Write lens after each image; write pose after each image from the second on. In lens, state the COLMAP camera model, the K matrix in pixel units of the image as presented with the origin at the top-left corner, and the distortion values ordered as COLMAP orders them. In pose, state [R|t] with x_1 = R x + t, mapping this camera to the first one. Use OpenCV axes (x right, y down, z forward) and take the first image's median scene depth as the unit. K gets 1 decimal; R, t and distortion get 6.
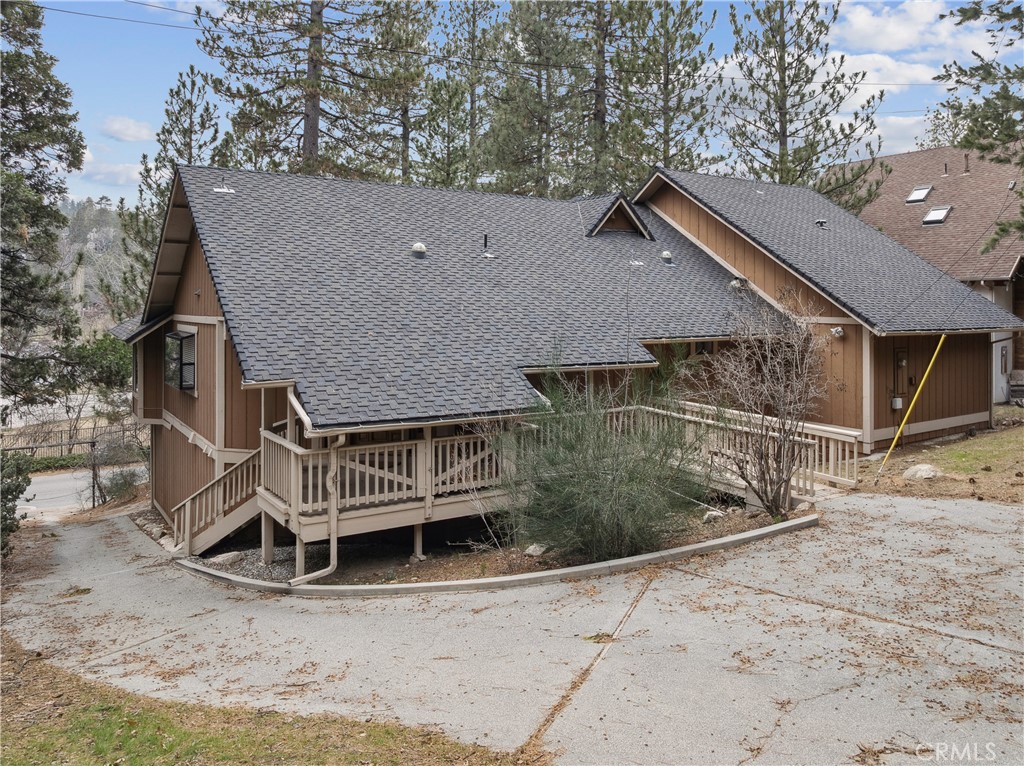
lens RADIAL K [[740.4, 0, 510.5], [0, 740.4, 374.4], [0, 0, 1]] dist [-0.020050, -0.002722]
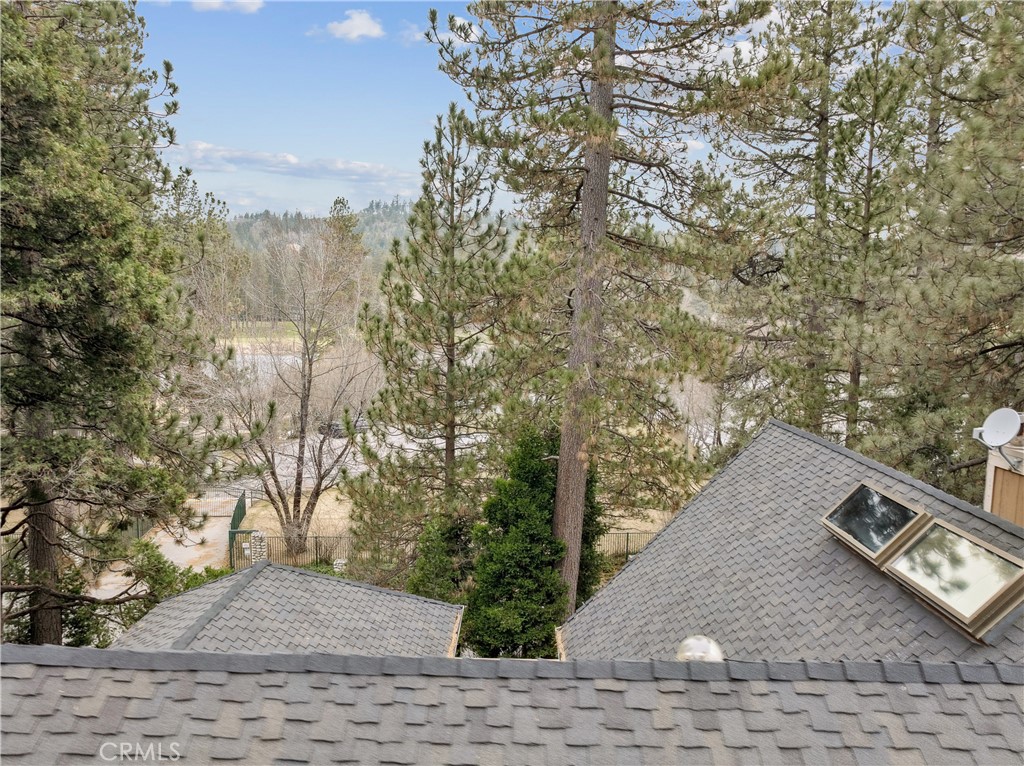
lens RADIAL K [[740.4, 0, 510.5], [0, 740.4, 374.4], [0, 0, 1]] dist [-0.020050, -0.002722]
pose [[0.850168, 0.069804, -0.521864, -0.025358], [-0.072603, 0.997246, 0.015113, -0.190270], [0.521482, 0.025041, 0.852895, 0.463901]]
